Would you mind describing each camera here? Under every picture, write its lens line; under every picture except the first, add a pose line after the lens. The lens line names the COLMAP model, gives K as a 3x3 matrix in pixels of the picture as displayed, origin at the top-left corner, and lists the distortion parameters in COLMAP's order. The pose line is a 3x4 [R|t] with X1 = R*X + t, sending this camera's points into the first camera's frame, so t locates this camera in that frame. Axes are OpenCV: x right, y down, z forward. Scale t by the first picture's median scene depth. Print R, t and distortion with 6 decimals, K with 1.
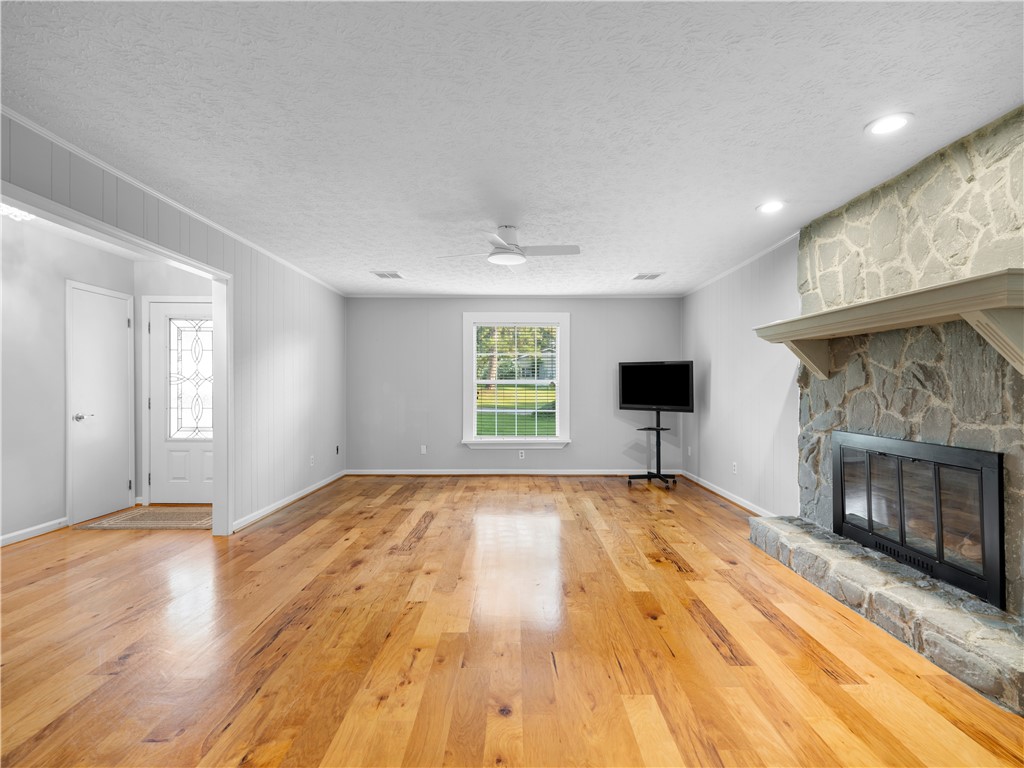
lens RADIAL K [[477.4, 0, 510.8], [0, 477.4, 389.0], [0, 0, 1]] dist [0.001625, -0.000299]
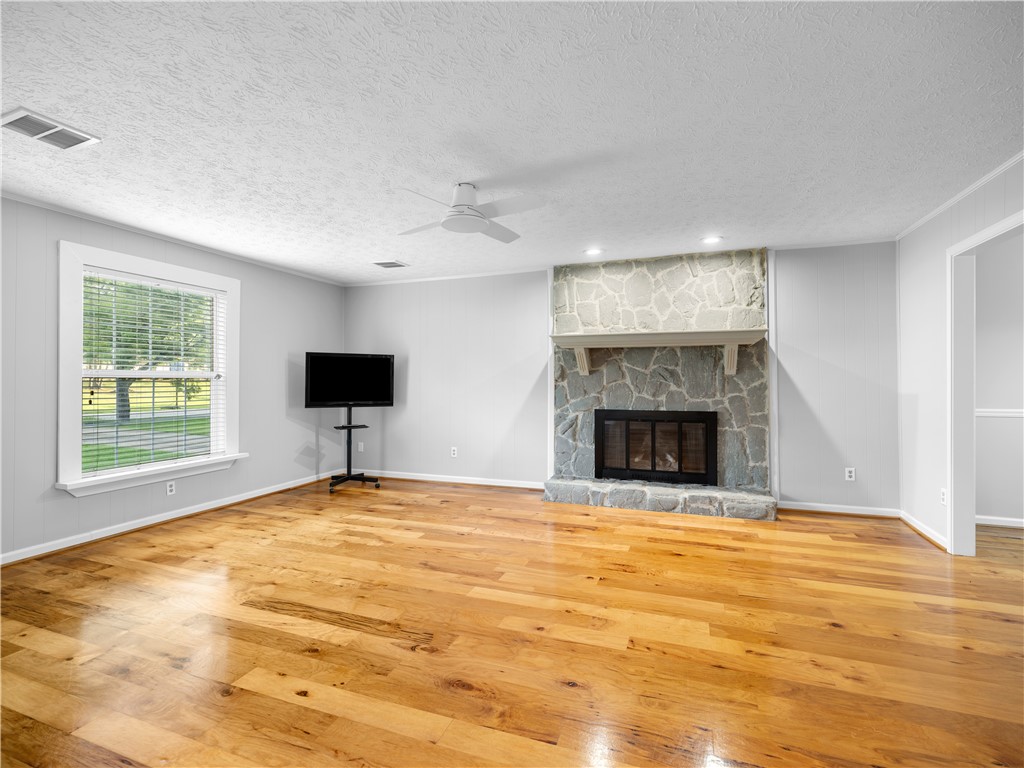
lens RADIAL K [[477.4, 0, 510.7], [0, 477.4, 378.6], [0, 0, 1]] dist [0.001625, -0.000299]
pose [[0.362293, 0.001463, 0.932063, -0.825005], [0.006317, 0.999972, -0.004025, -0.006002], [-0.932043, 0.007346, 0.362274, 0.708622]]
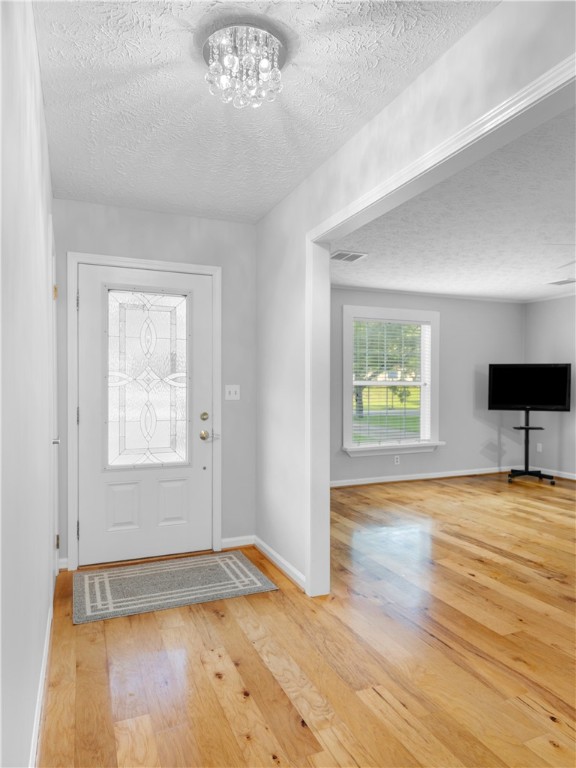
lens RADIAL K [[487.7, 0, 291.9], [0, 487.7, 386.8], [0, 0, 1]] dist [-0.000570, -0.002924]
pose [[0.925788, -0.002153, 0.378036, -1.080926], [0.003506, 0.999990, -0.002893, -0.009767], [-0.378026, 0.004003, 0.925786, 0.385361]]
